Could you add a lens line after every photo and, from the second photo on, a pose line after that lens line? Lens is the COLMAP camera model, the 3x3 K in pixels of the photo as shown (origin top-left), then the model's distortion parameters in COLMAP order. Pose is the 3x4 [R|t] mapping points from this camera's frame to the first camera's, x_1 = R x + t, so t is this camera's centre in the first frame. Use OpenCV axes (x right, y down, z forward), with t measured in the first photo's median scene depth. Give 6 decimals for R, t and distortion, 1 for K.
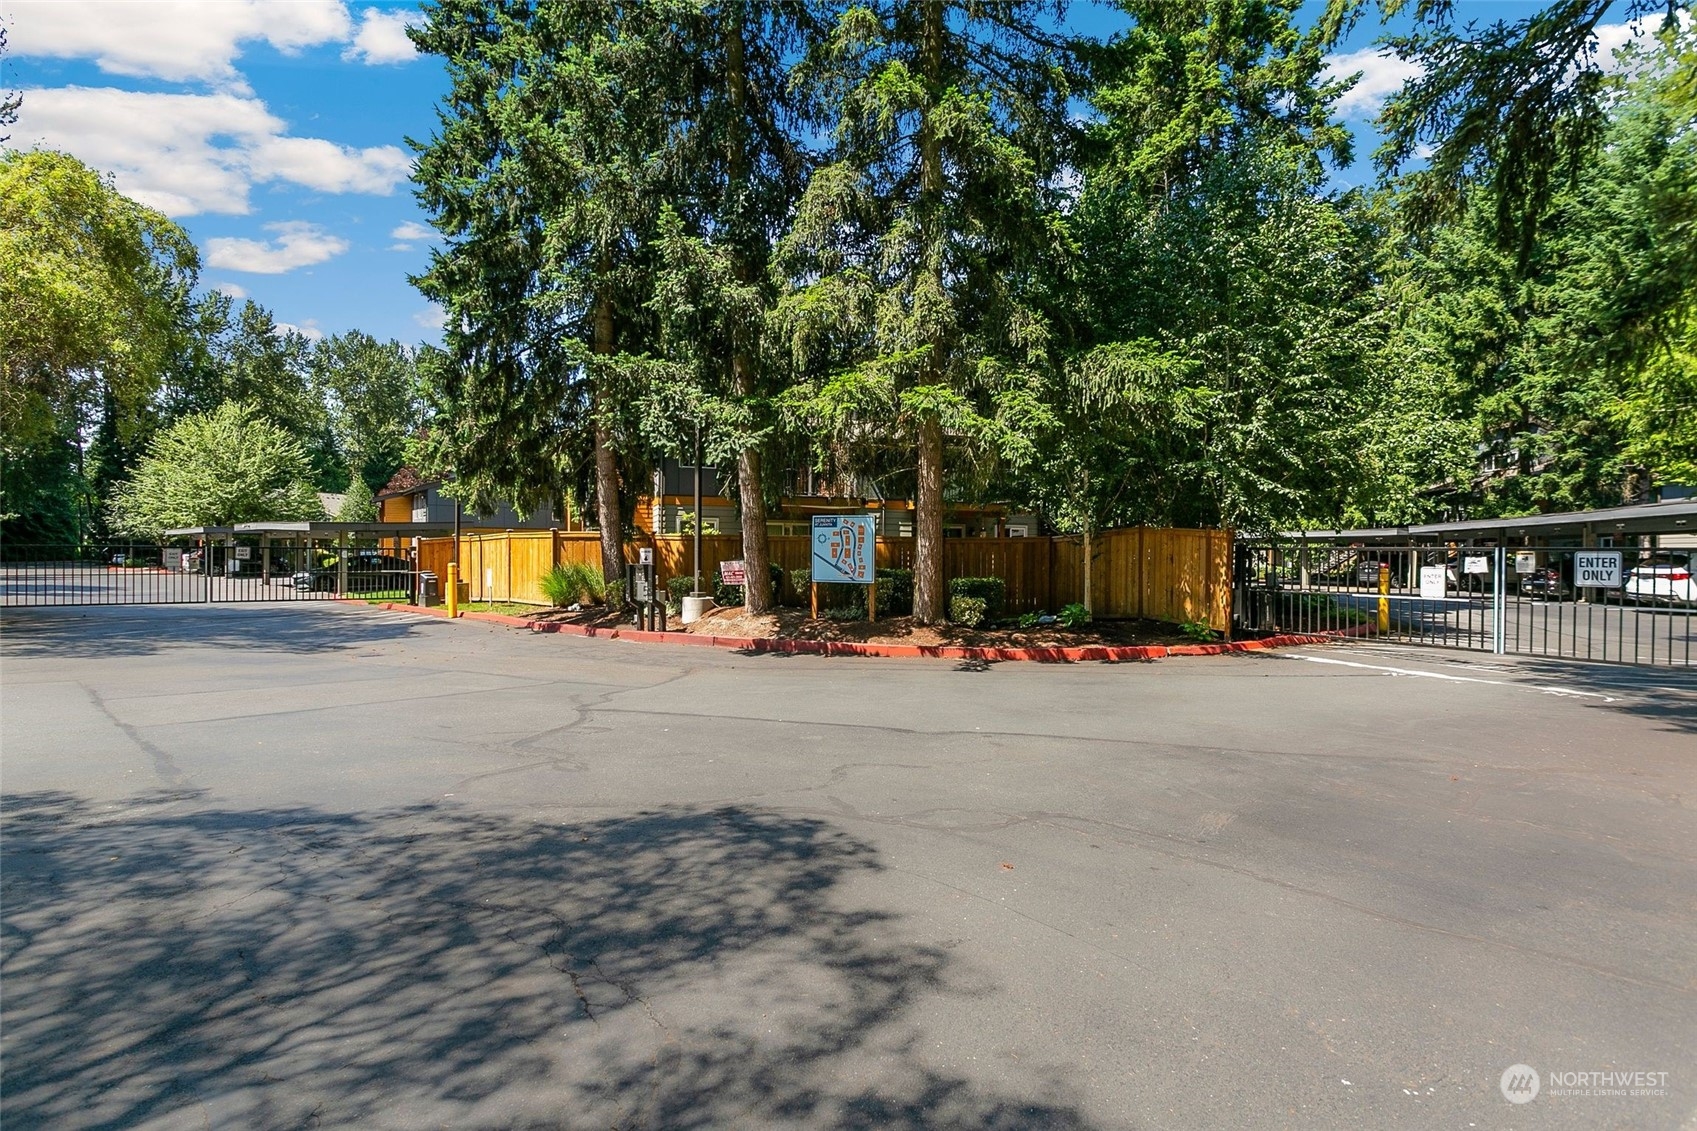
lens RADIAL K [[793.2, 0, 850.0], [0, 793.2, 555.5], [0, 0, 1]] dist [0.004127, 0.000694]
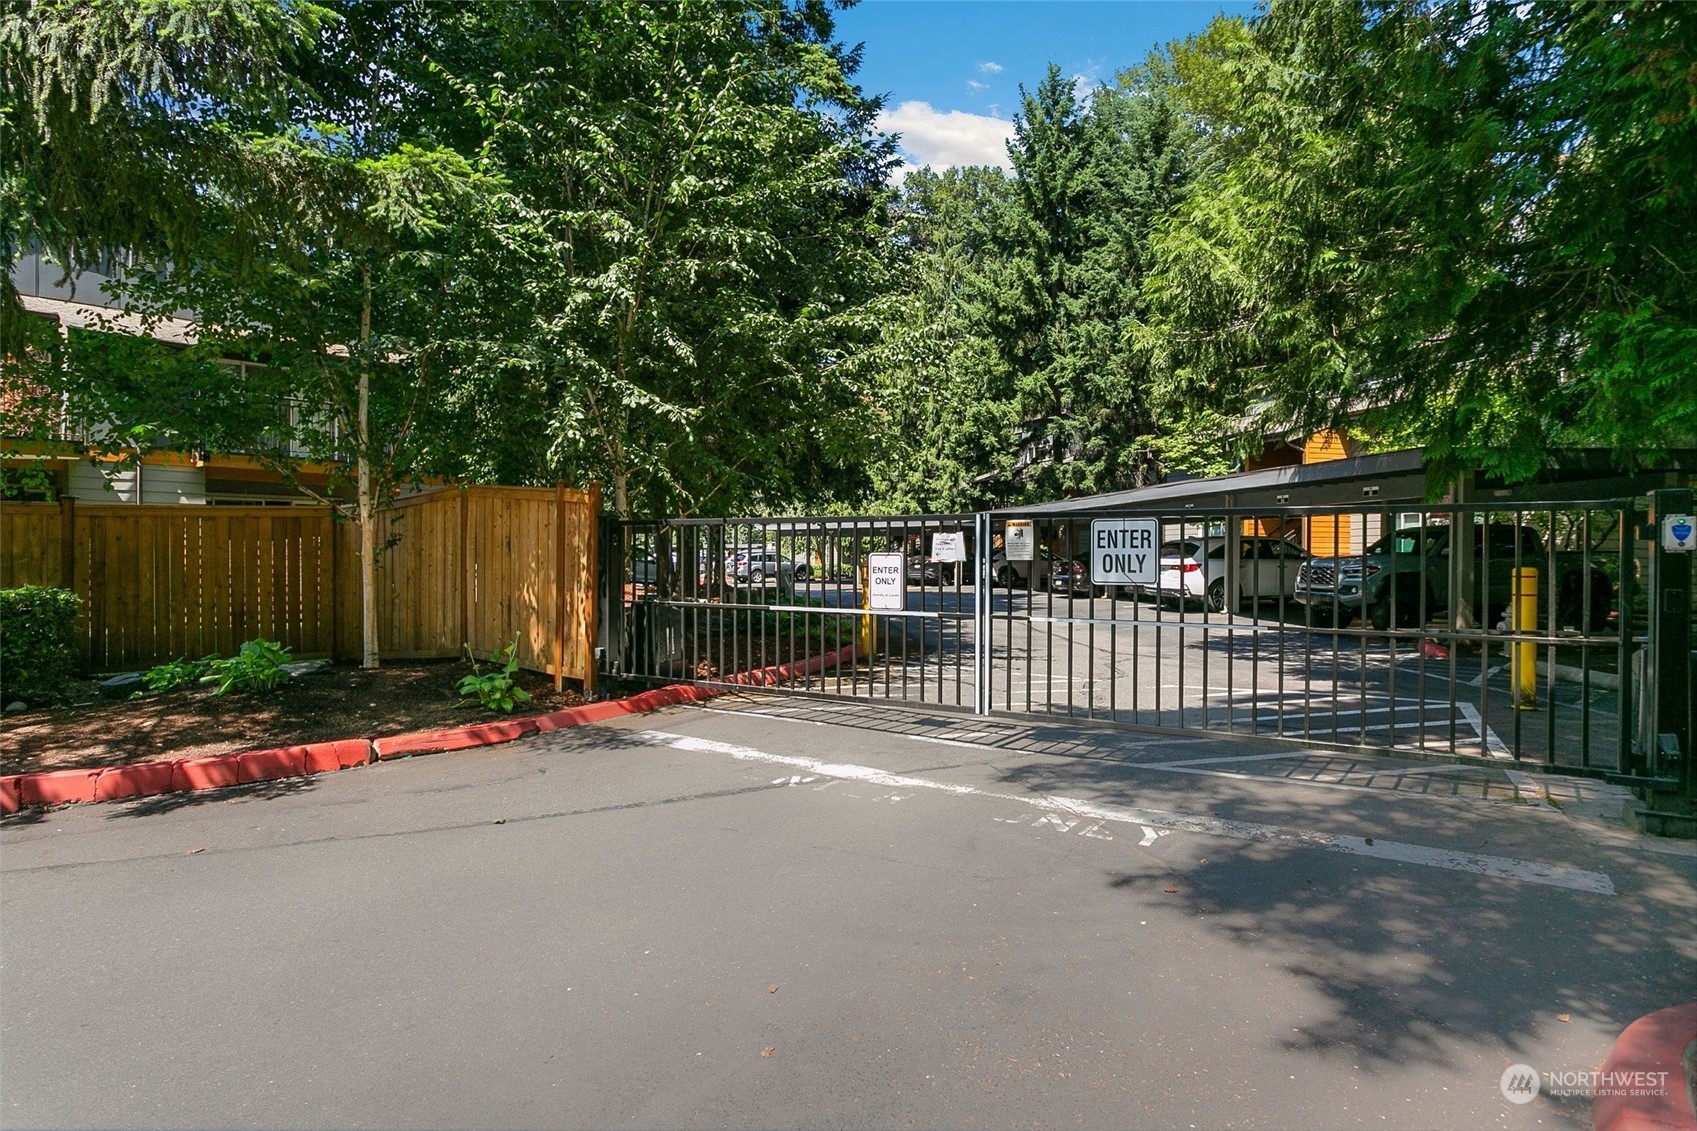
lens RADIAL K [[952.3, 0, 848.5], [0, 952.3, 565.5], [0, 0, 1]] dist [-0.001845, -0.000206]
pose [[0.886497, -0.010006, 0.462627, 0.114857], [0.004439, 0.999904, 0.013120, 0.004022], [-0.462714, -0.009577, 0.886456, 0.124379]]
